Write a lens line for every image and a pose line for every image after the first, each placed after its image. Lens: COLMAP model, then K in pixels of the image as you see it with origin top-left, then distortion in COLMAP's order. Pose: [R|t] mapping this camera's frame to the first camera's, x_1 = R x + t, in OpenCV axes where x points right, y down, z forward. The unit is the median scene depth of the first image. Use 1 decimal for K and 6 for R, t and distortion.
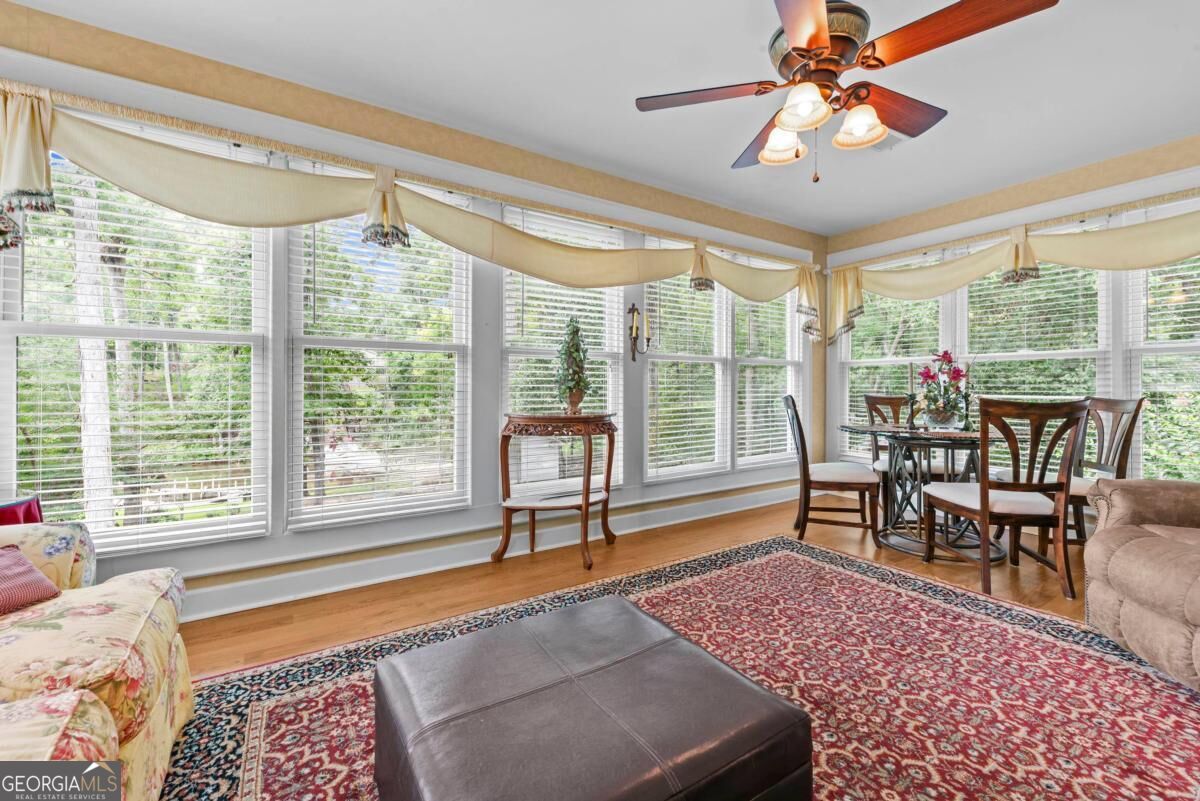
lens RADIAL K [[516.2, 0, 602.8], [0, 516.2, 382.5], [0, 0, 1]] dist [0.031538, -0.000059]
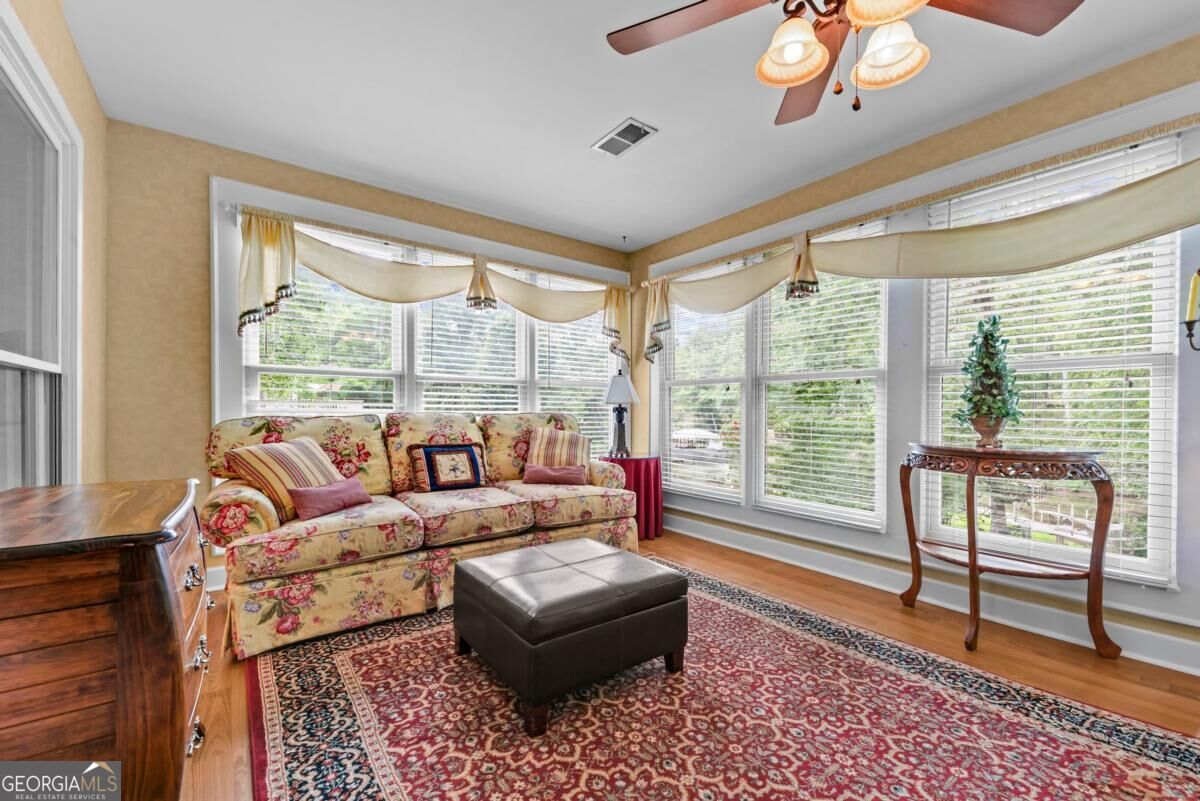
lens RADIAL K [[494.4, 0, 596.7], [0, 494.4, 416.7], [0, 0, 1]] dist [0.015713, -0.009537]
pose [[0.045319, 0.016613, -0.998834, 0.688807], [-0.000577, 0.999862, 0.016604, 0.004074], [0.998972, -0.000176, 0.045322, 0.422232]]
